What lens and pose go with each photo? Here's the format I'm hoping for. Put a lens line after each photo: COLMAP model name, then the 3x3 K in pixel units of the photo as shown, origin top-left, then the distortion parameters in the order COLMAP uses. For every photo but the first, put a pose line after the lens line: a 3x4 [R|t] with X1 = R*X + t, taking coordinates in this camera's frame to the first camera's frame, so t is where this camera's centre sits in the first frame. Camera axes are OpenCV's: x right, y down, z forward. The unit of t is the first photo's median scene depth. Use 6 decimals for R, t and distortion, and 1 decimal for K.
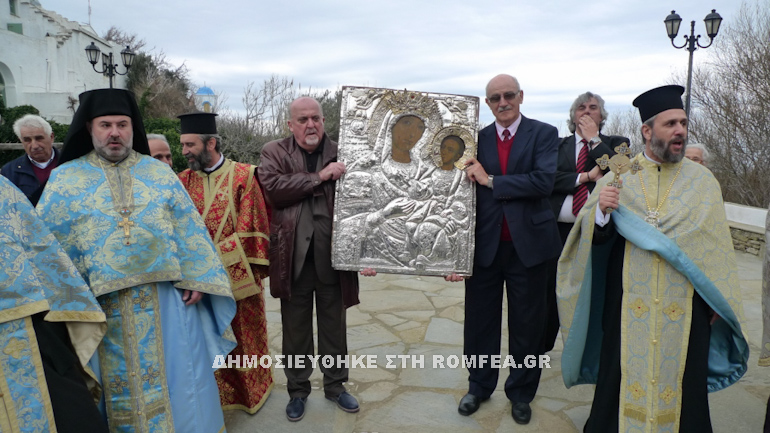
lens RADIAL K [[507.5, 0, 385.0], [0, 507.5, 216.5], [0, 0, 1]] dist [-0.035863, -0.003197]
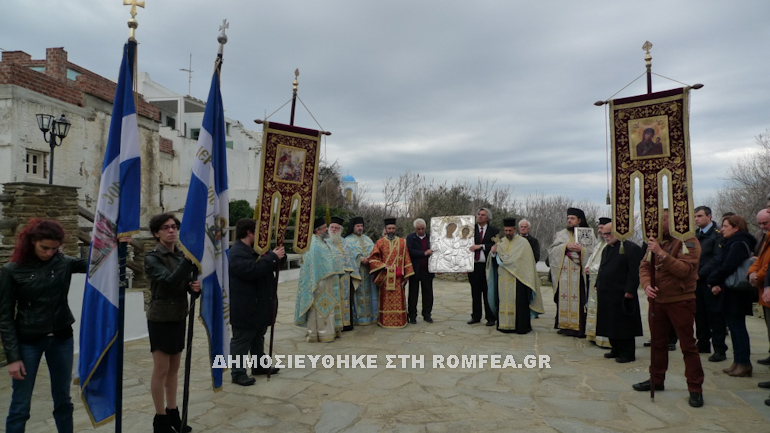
lens RADIAL K [[507.5, 0, 385.0], [0, 507.5, 216.5], [0, 0, 1]] dist [-0.035863, -0.003197]
pose [[0.968022, -0.002790, -0.250849, 0.048189], [-0.036795, 0.987545, -0.152974, 0.028119], [0.248152, 0.157313, 0.955863, -0.231908]]
